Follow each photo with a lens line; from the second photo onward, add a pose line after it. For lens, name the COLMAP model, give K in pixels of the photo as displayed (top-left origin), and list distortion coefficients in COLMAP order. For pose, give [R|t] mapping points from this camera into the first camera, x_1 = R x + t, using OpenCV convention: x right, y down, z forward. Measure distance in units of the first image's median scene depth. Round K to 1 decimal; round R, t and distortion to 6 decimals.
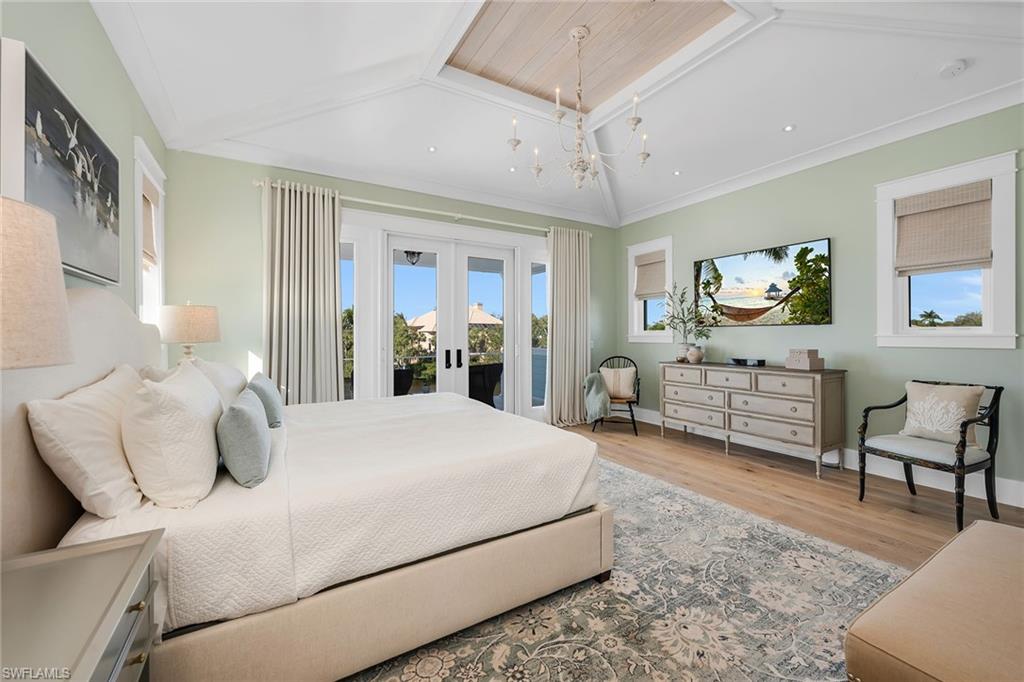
lens RADIAL K [[408.3, 0, 514.4], [0, 408.3, 338.1], [0, 0, 1]] dist [-0.000553, 0.000350]
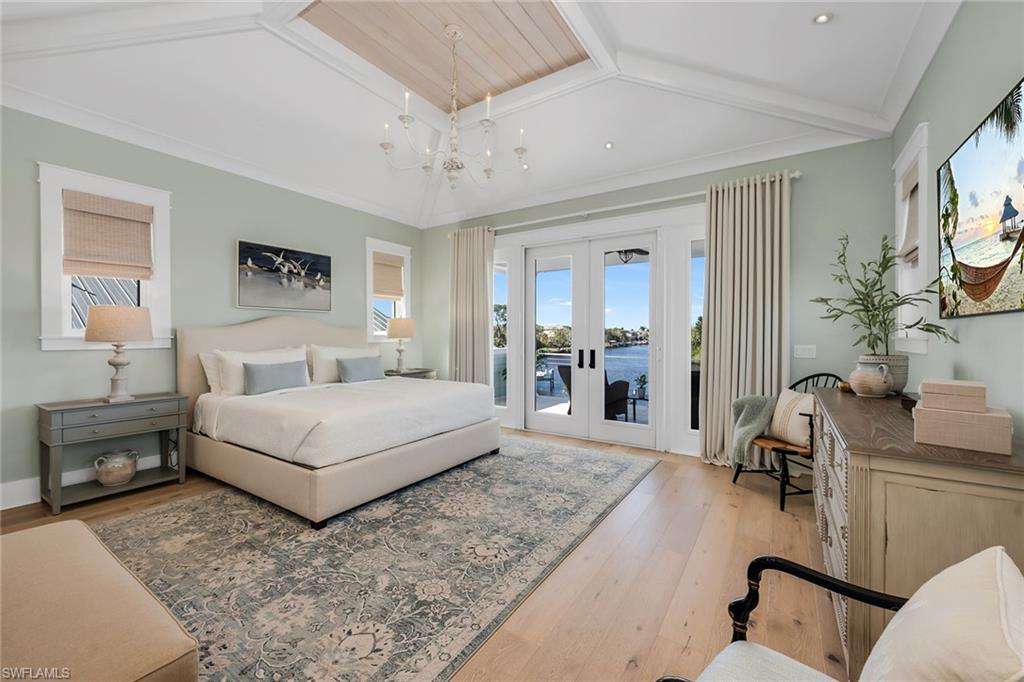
lens RADIAL K [[408.3, 0, 506.9], [0, 408.3, 340.4], [0, 0, 1]] dist [-0.000553, 0.000350]
pose [[0.428581, 0.016036, -0.903361, 1.431010], [-0.009721, 0.999866, 0.013138, -0.010993], [0.903451, 0.003151, 0.428680, 0.882423]]
